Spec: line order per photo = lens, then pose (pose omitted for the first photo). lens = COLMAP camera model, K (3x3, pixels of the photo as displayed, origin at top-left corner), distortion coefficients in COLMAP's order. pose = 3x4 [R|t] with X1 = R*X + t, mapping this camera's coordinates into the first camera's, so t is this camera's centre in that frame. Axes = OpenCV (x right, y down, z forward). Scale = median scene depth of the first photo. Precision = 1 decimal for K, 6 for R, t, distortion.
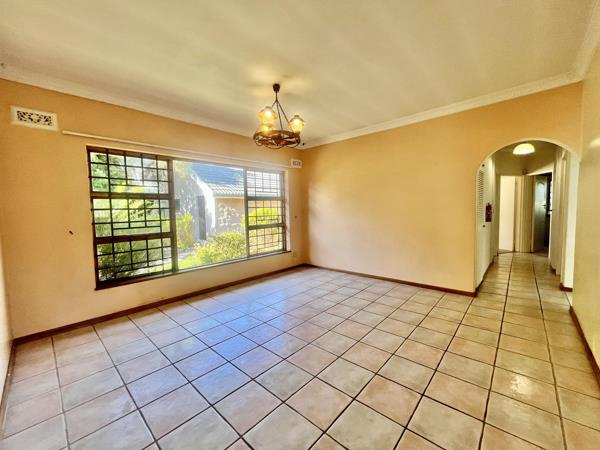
lens RADIAL K [[245.7, 0, 298.2], [0, 245.7, 224.6], [0, 0, 1]] dist [0.001211, -0.000207]
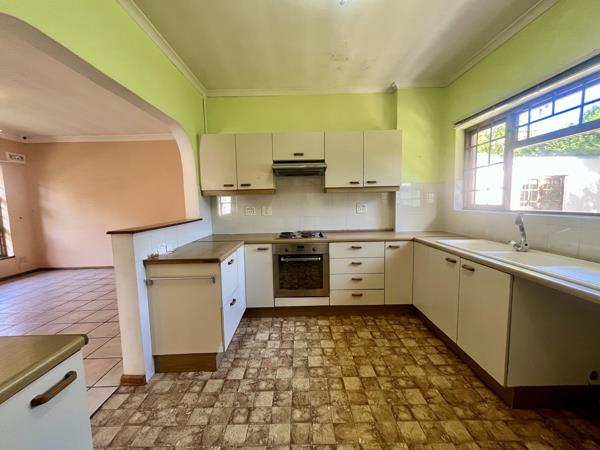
lens RADIAL K [[245.7, 0, 298.2], [0, 245.7, 224.6], [0, 0, 1]] dist [0.001211, -0.000207]
pose [[0.728618, -0.059029, 0.682372, 0.156442], [0.049204, 0.998216, 0.033813, 0.017352], [-0.683151, 0.008939, 0.730222, -0.471958]]
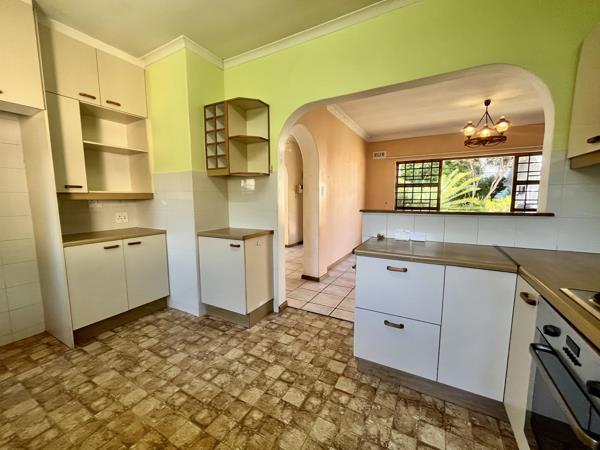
lens RADIAL K [[245.7, 0, 298.2], [0, 245.7, 224.6], [0, 0, 1]] dist [0.001211, -0.000207]
pose [[0.243520, 0.130692, -0.961050, 0.728557], [-0.060639, 0.990993, 0.119399, 0.005163], [0.967998, 0.029201, 0.249252, -0.223839]]
